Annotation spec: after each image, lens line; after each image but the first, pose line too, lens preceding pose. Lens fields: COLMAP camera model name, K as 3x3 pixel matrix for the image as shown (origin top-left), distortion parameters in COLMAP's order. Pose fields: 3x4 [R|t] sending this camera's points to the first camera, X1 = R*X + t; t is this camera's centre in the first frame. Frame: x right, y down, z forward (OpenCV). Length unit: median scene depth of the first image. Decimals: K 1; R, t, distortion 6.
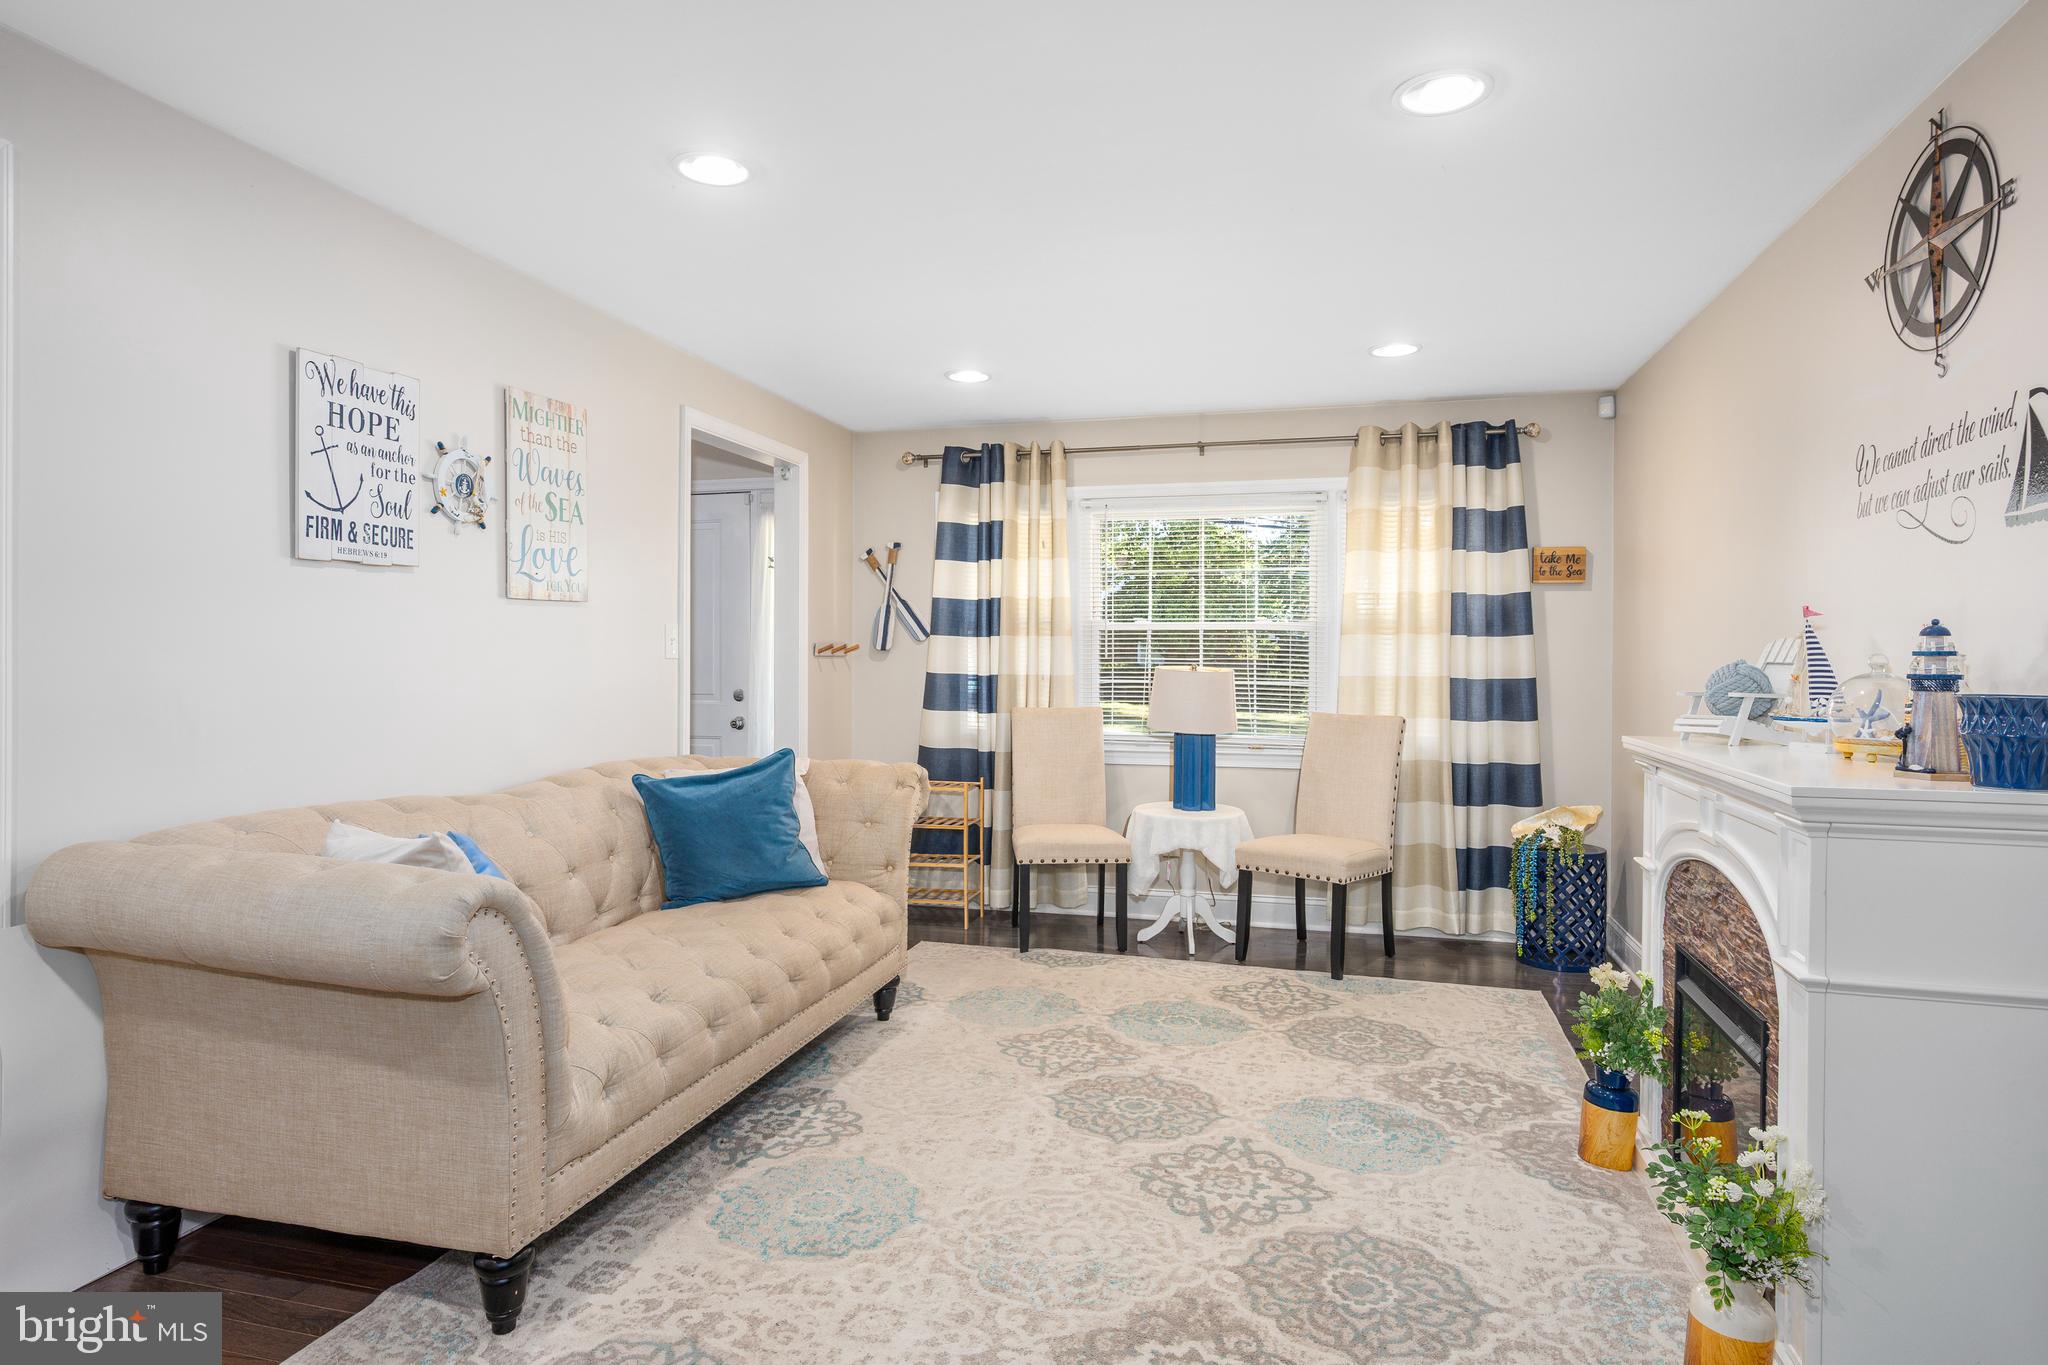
lens RADIAL K [[1176.4, 0, 1023.9], [0, 1176.4, 674.5], [0, 0, 1]] dist [-0.000635, -0.000013]
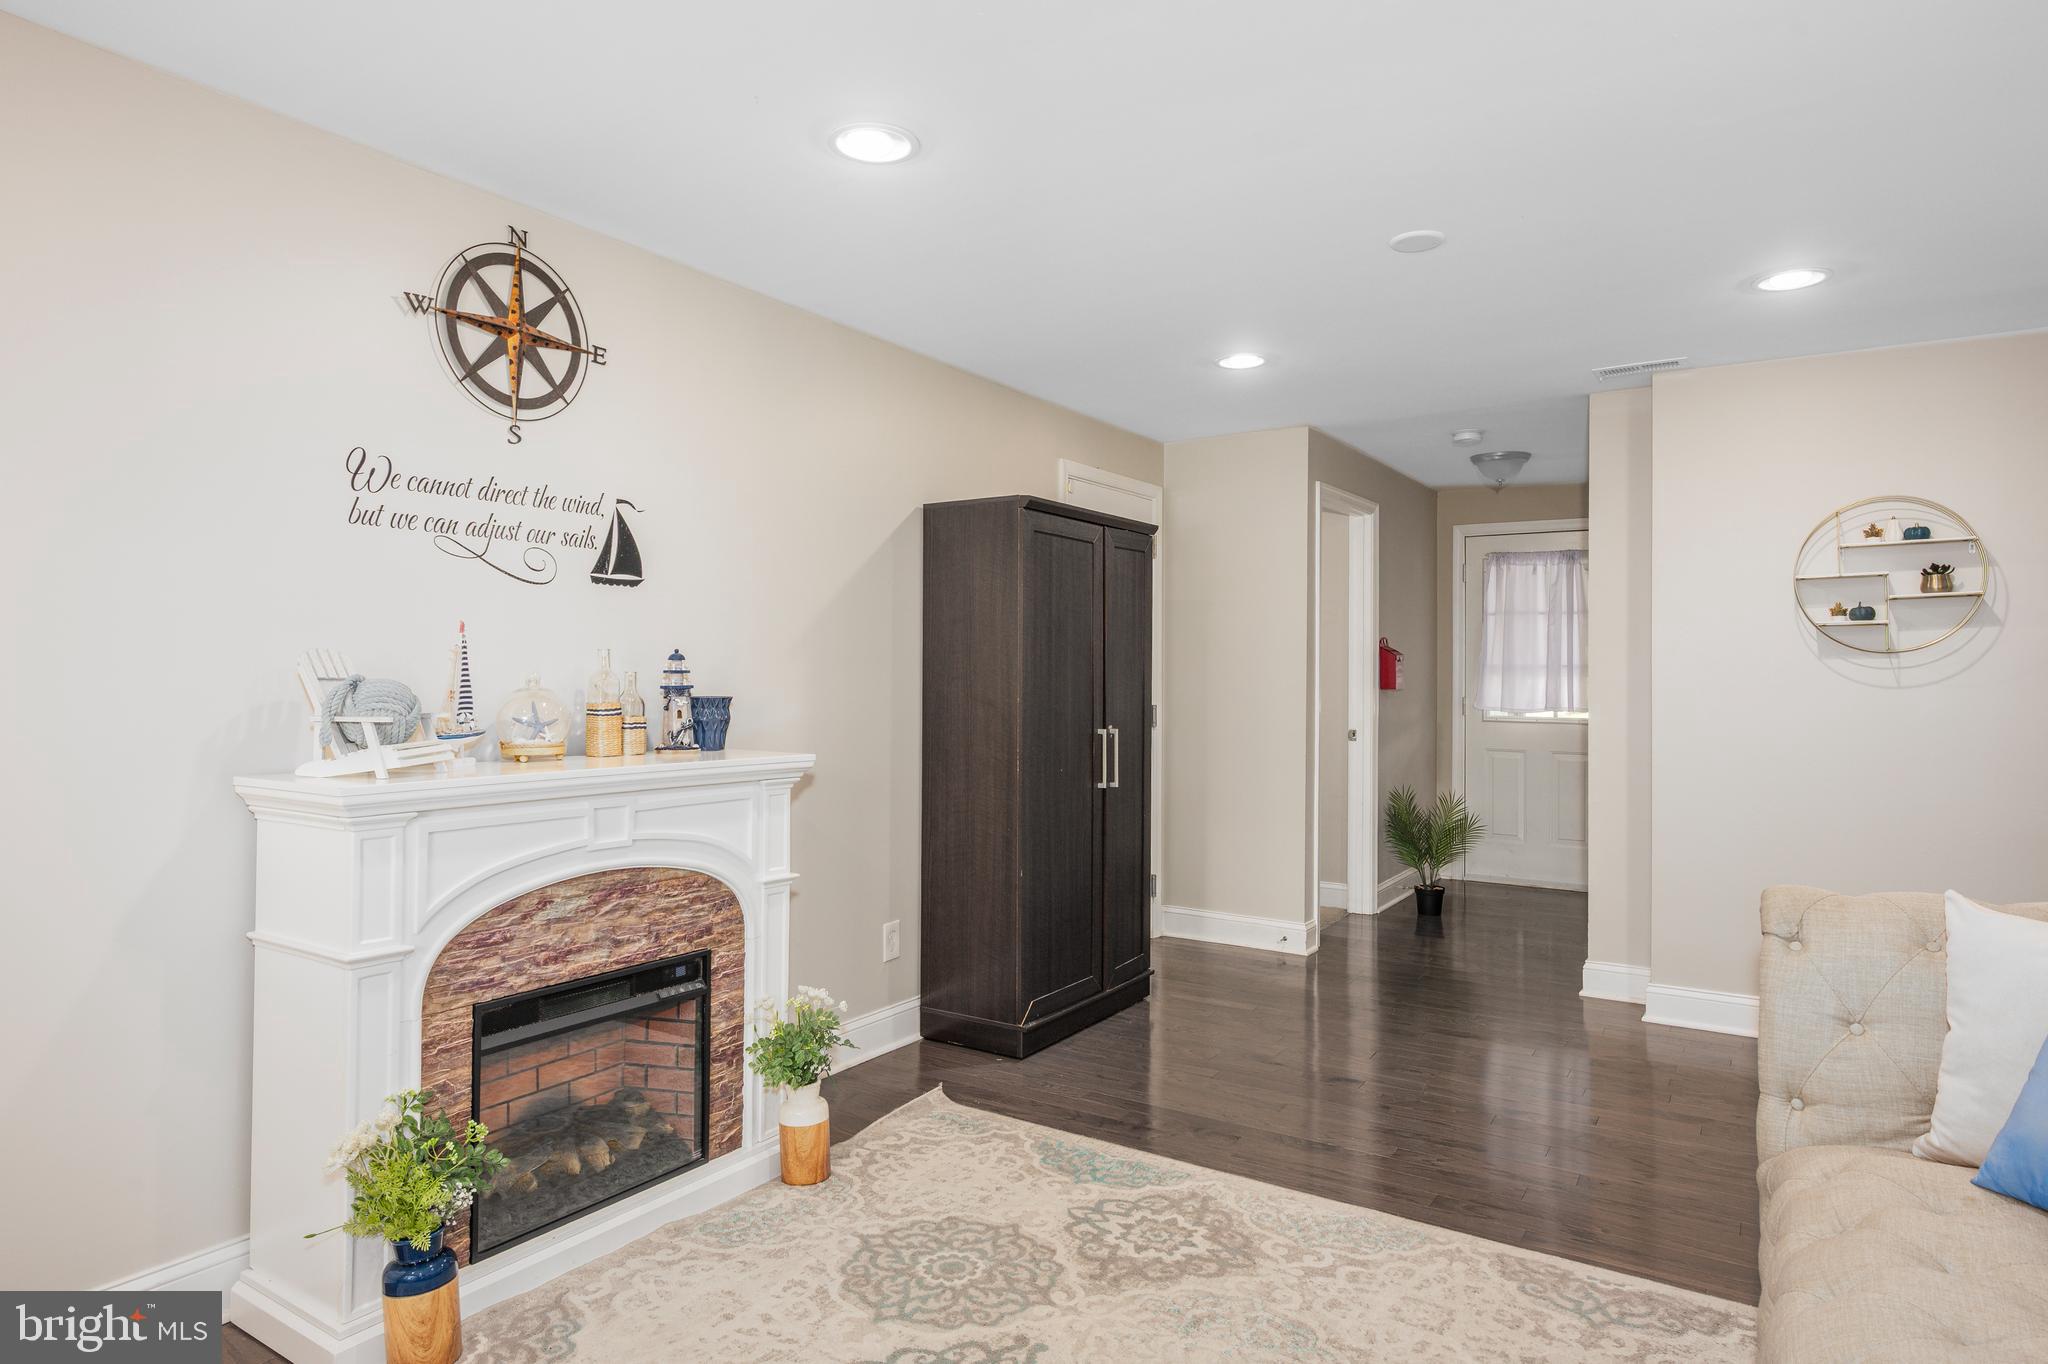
lens RADIAL K [[1176.4, 0, 1021.5], [0, 1176.4, 678.0], [0, 0, 1]] dist [-0.000635, -0.000013]
pose [[-0.952288, -0.013511, 0.304902, -0.099212], [-0.009701, 0.999855, 0.014008, -0.032413], [-0.305047, 0.010382, -0.952281, 2.085775]]
